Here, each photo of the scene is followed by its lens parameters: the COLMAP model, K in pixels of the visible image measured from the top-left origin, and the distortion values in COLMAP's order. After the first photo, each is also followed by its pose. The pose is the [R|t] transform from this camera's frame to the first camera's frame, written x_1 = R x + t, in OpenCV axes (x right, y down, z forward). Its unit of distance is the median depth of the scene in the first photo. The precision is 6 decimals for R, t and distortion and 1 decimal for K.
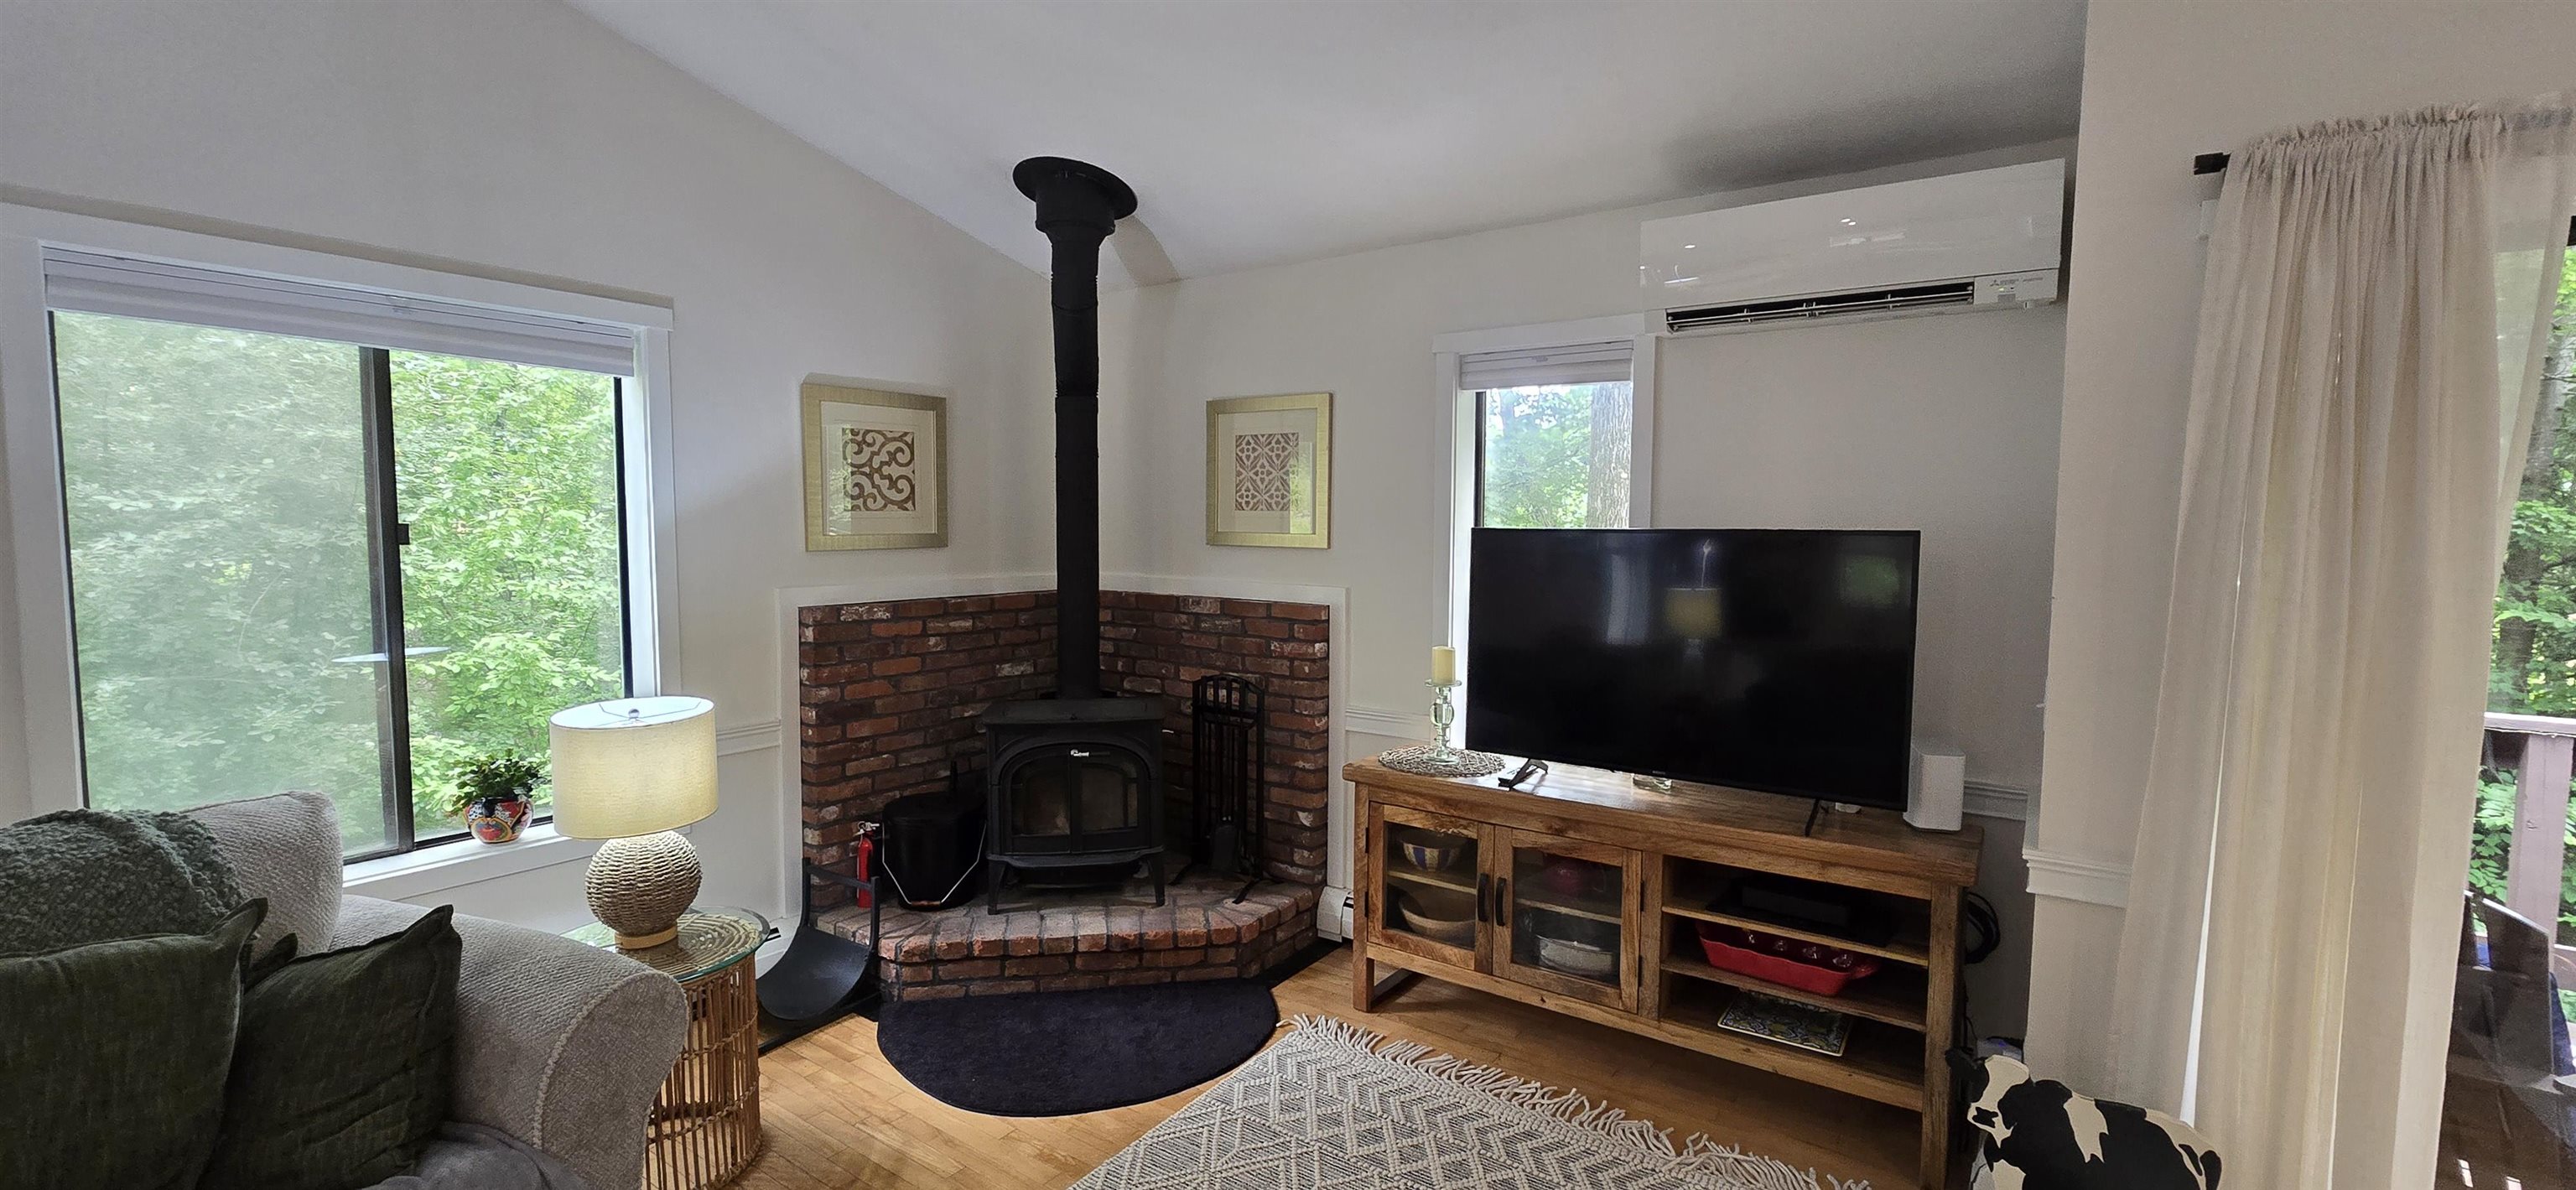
lens RADIAL K [[1076.9, 0, 1288.0], [0, 1076.9, 595.0], [0, 0, 1]] dist [-0.000952, -0.000074]
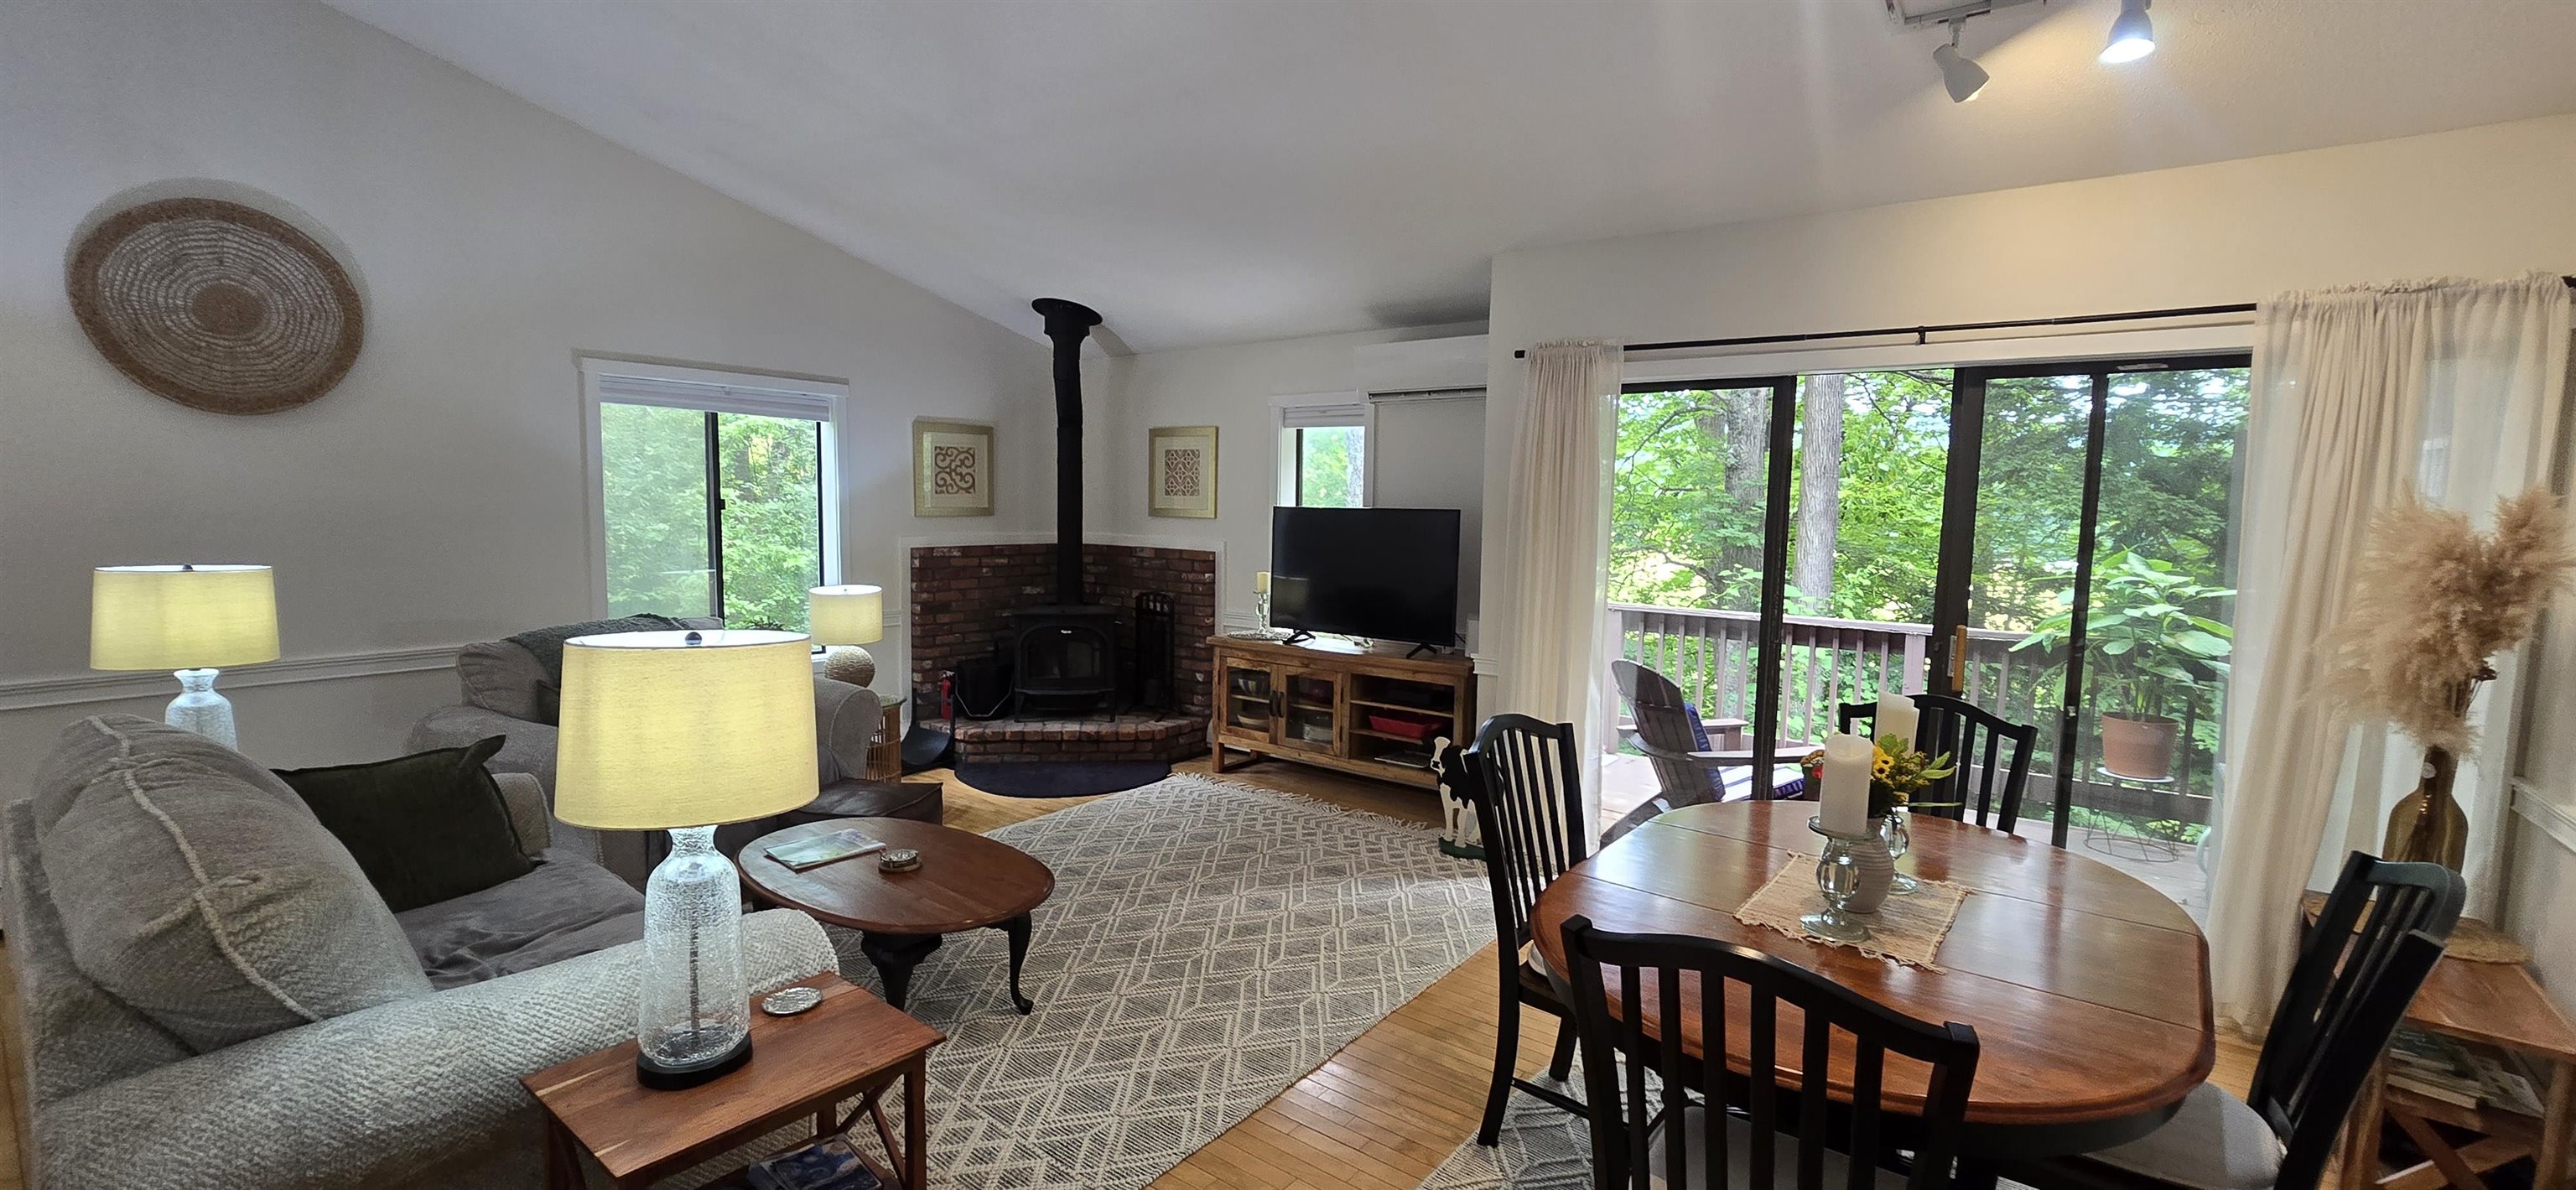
lens RADIAL K [[1076.9, 0, 1288.0], [0, 1076.9, 595.0], [0, 0, 1]] dist [-0.000952, -0.000074]
pose [[0.998978, 0.012335, -0.043492, 0.248777], [-0.011536, 0.999761, 0.018591, 0.048987], [0.043711, -0.018071, 0.998881, -0.756991]]
